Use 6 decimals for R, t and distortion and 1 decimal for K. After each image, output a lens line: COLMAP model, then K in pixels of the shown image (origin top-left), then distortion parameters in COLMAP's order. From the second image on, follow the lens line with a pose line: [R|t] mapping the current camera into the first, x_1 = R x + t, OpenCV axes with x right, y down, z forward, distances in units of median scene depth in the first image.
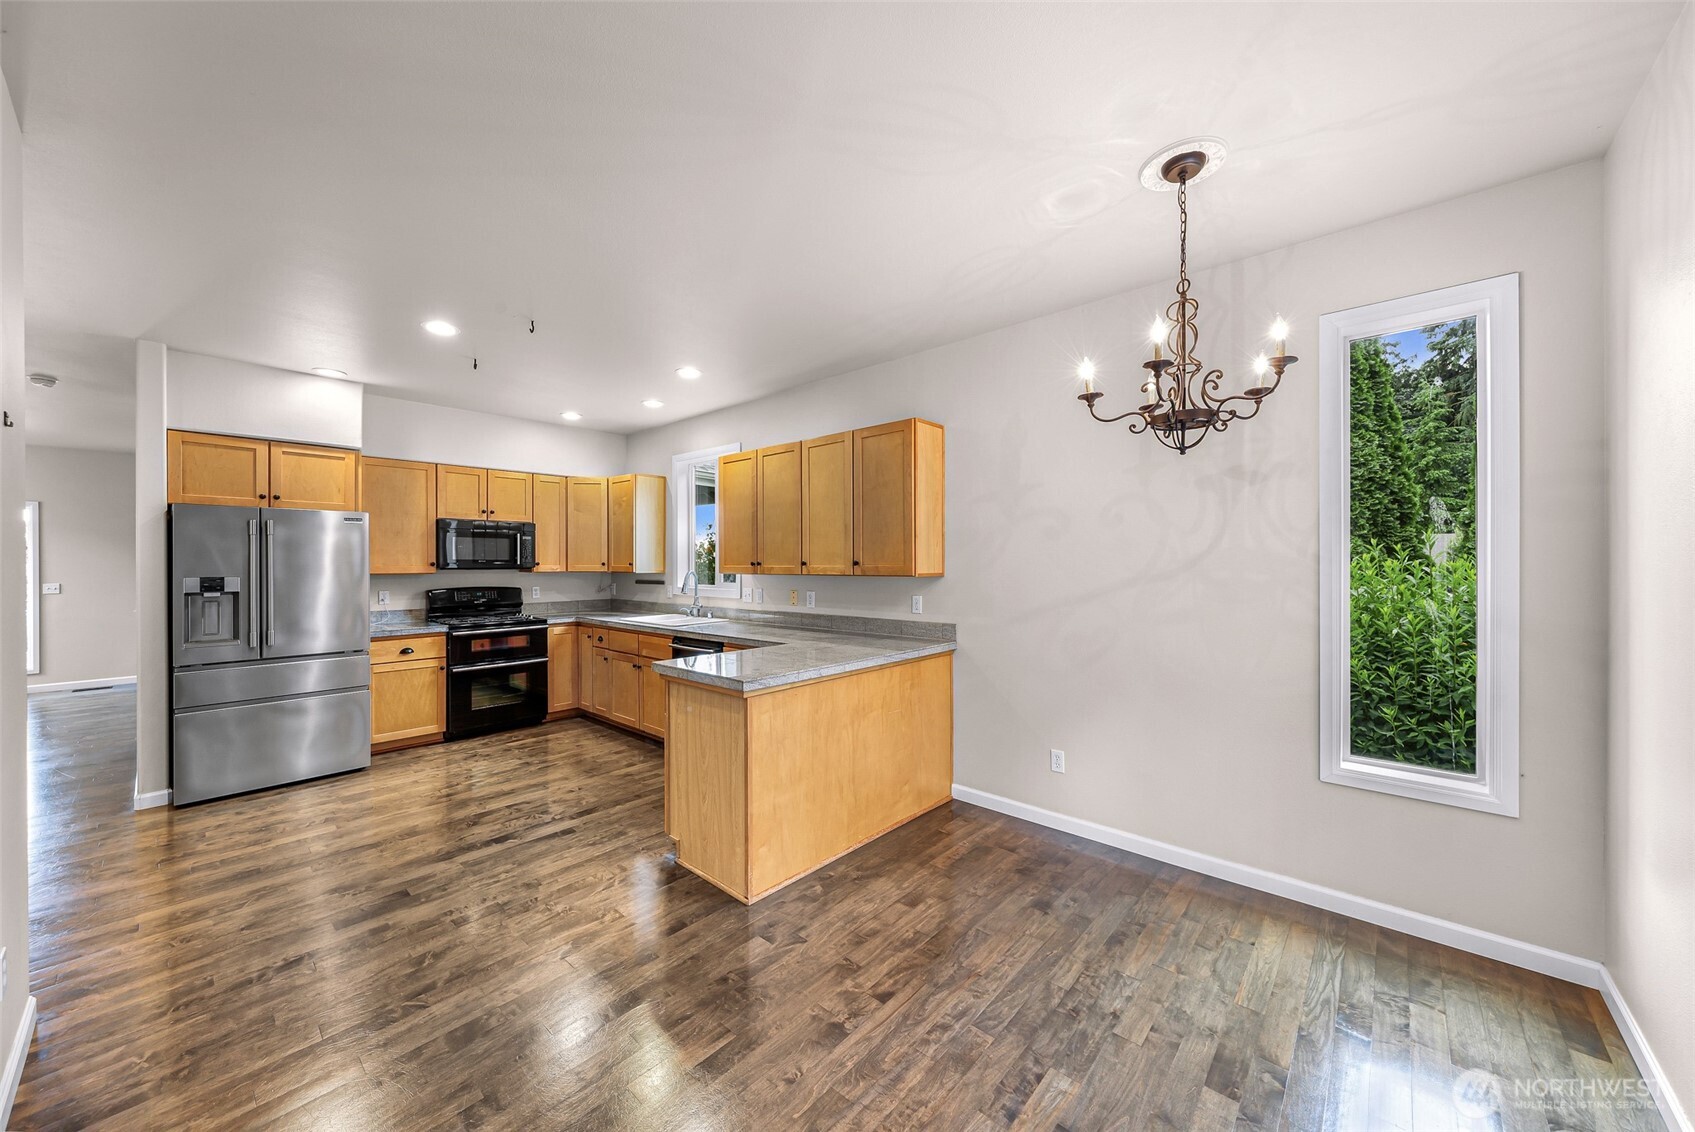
lens RADIAL K [[611.1, 0, 836.2], [0, 611.1, 564.8], [0, 0, 1]] dist [0.008719, -0.000689]
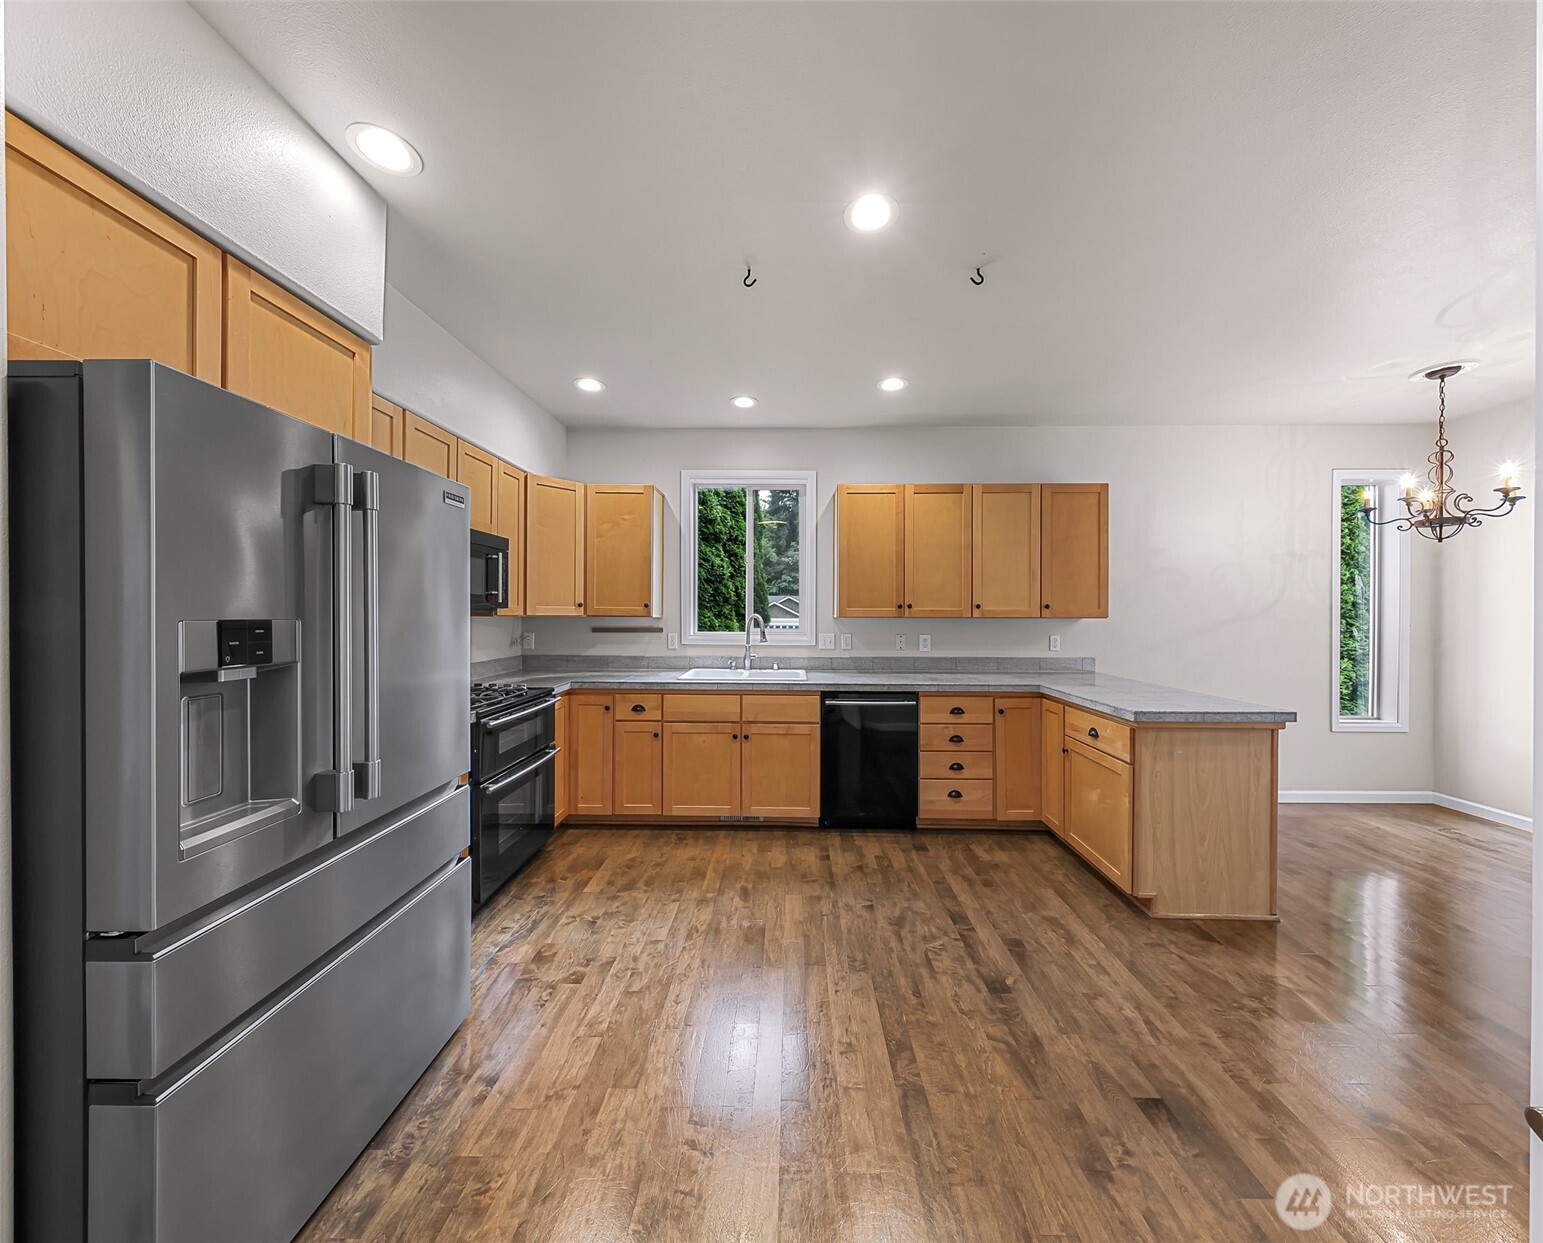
lens RADIAL K [[544.0, 0, 782.0], [0, 544.0, 616.5], [0, 0, 1]] dist [0.000150, 0.000068]
pose [[0.748962, 0.002318, 0.662609, -0.923833], [-0.004060, 0.999991, 0.001091, 0.015630], [-0.662601, -0.003507, 0.748964, 0.557976]]
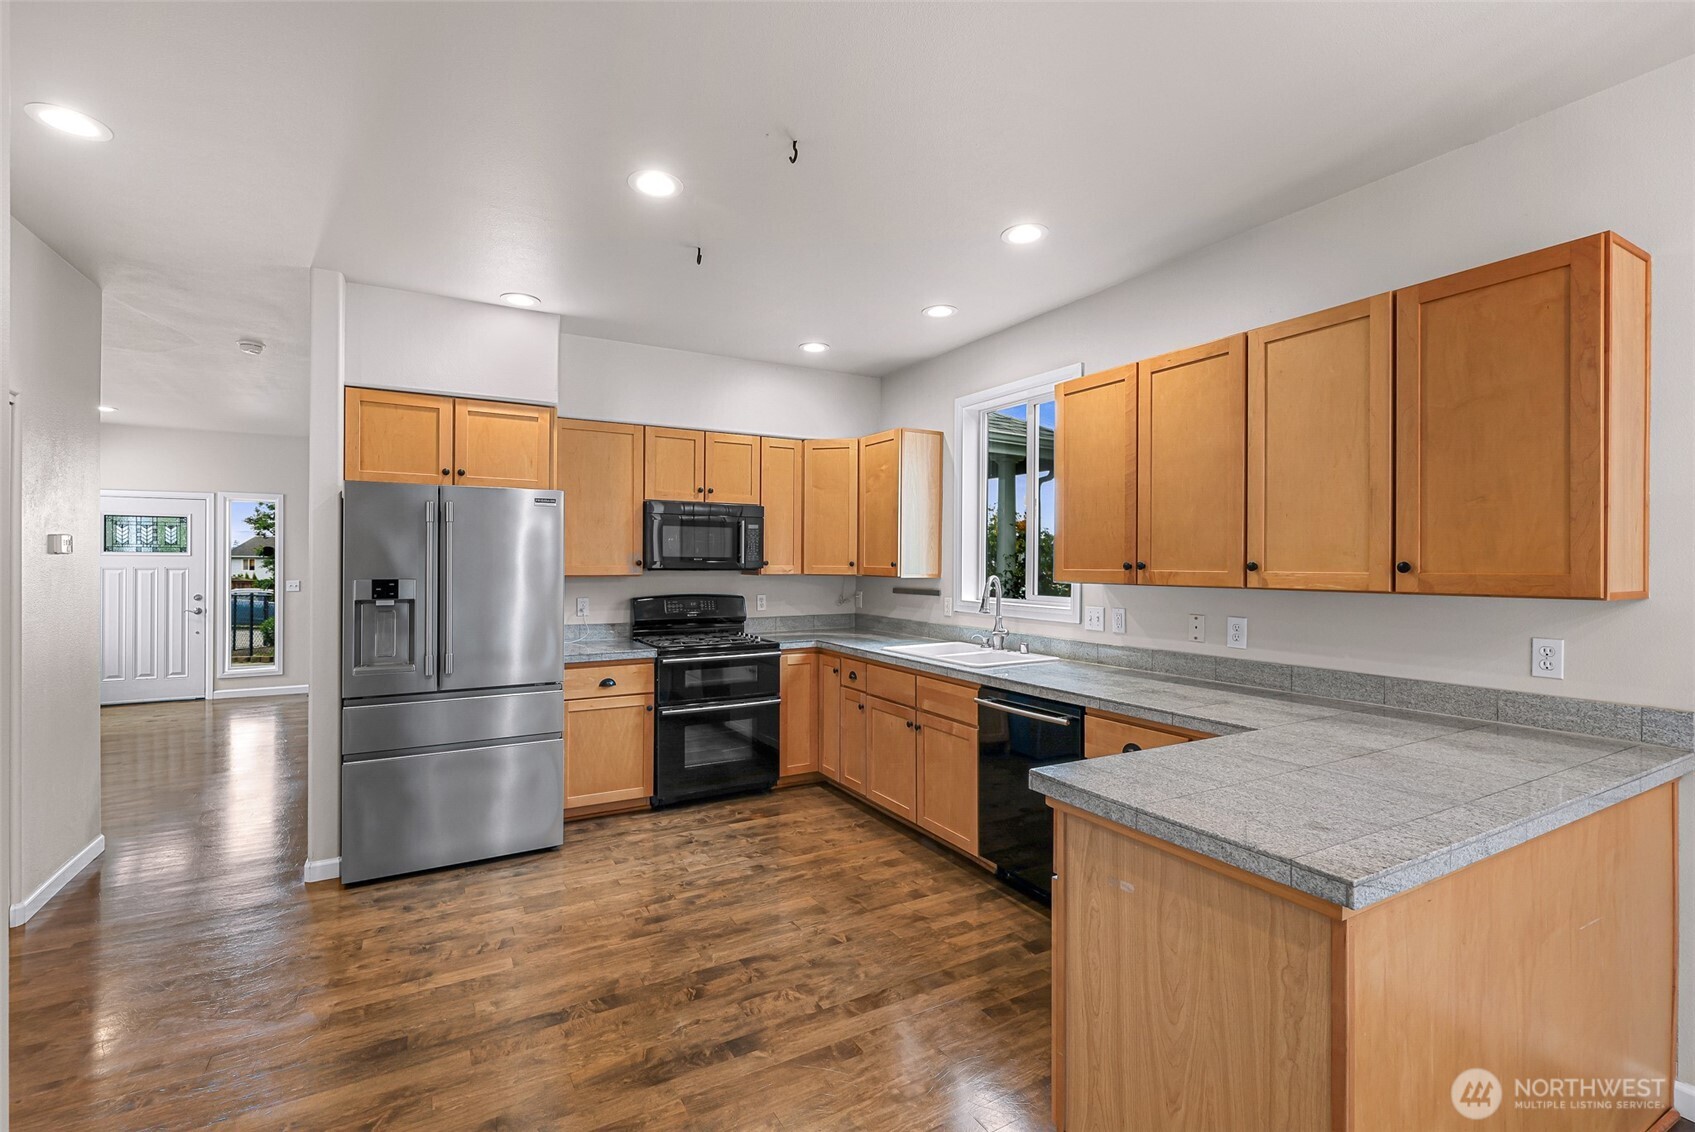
lens RADIAL K [[750.3, 0, 836.9], [0, 750.3, 561.6], [0, 0, 1]] dist [0.006519, -0.000823]
pose [[0.949205, 0.005475, -0.314610, -0.194897], [-0.006515, 0.999976, -0.002254, -0.002906], [0.314590, 0.004189, 0.949218, 0.288133]]
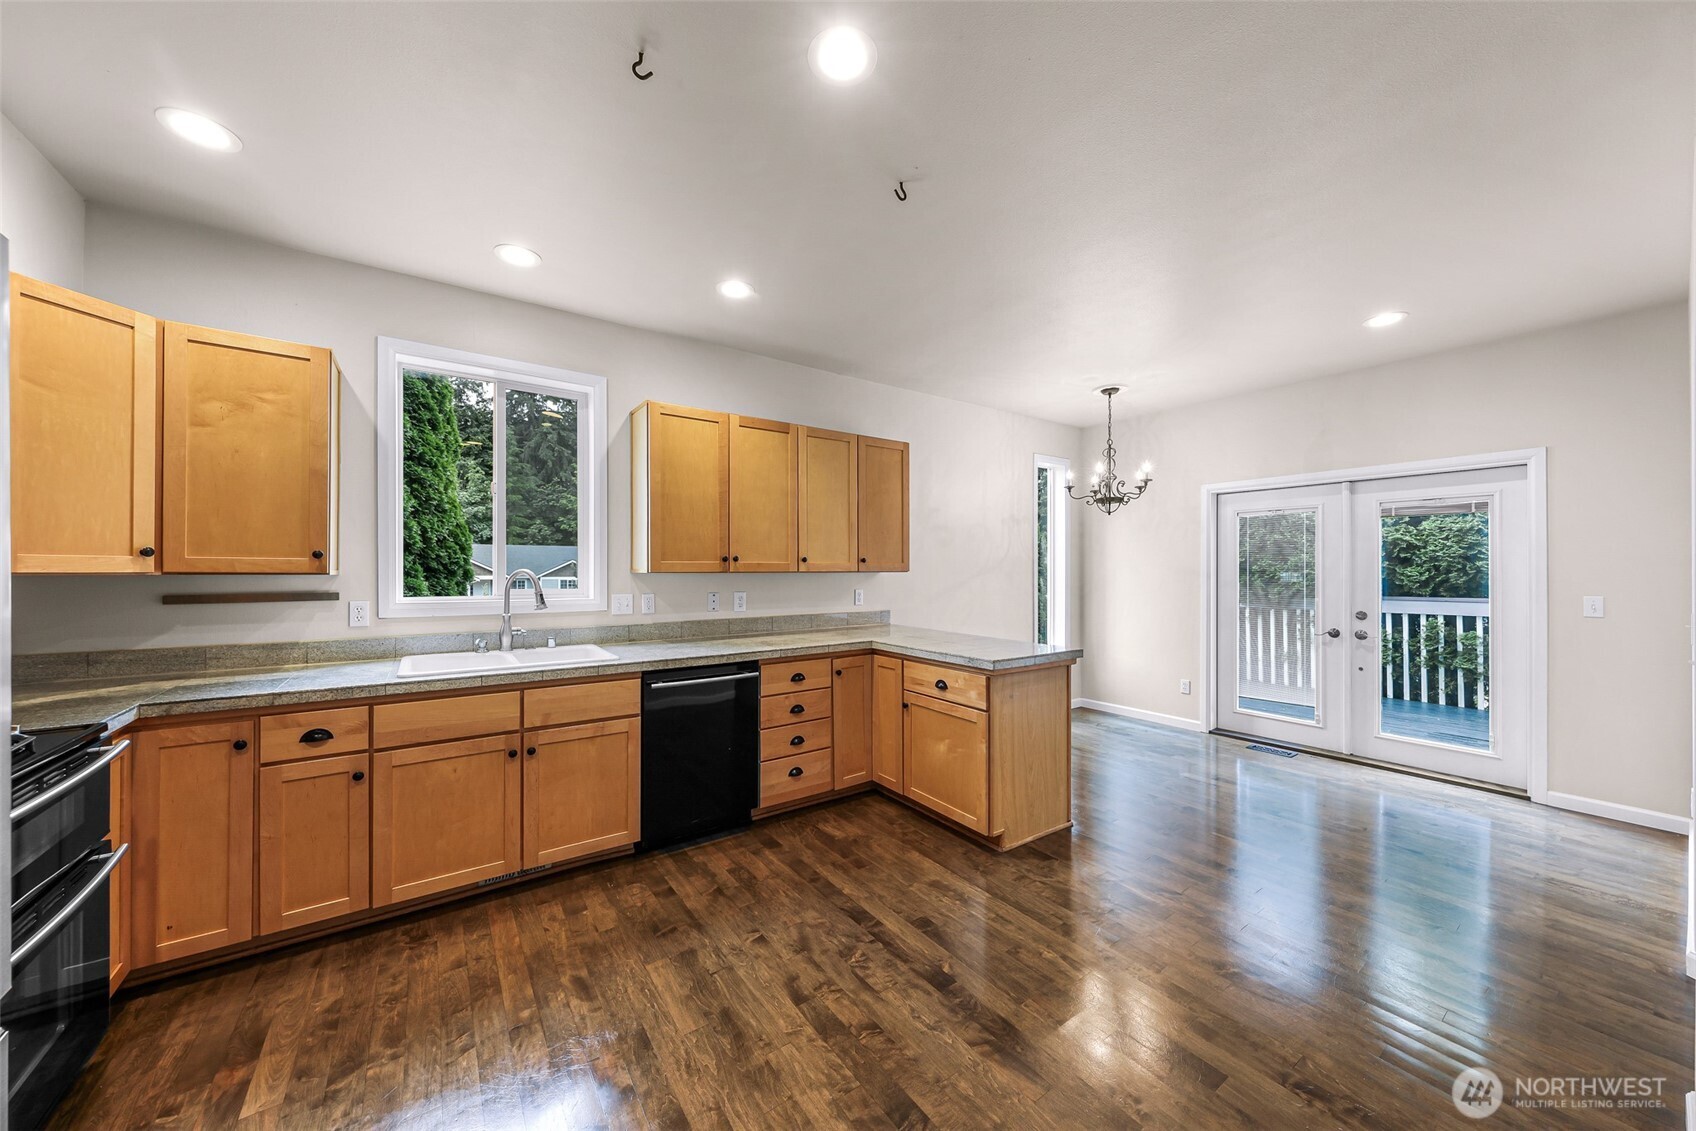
lens RADIAL K [[594.1, 0, 843.1], [0, 594.1, 568.4], [0, 0, 1]] dist [0.001807, 0.000053]
pose [[0.214515, 0.002336, 0.976718, -0.945995], [-0.000184, 0.999997, -0.002352, 0.013650], [-0.976721, 0.000325, 0.214515, 0.775063]]
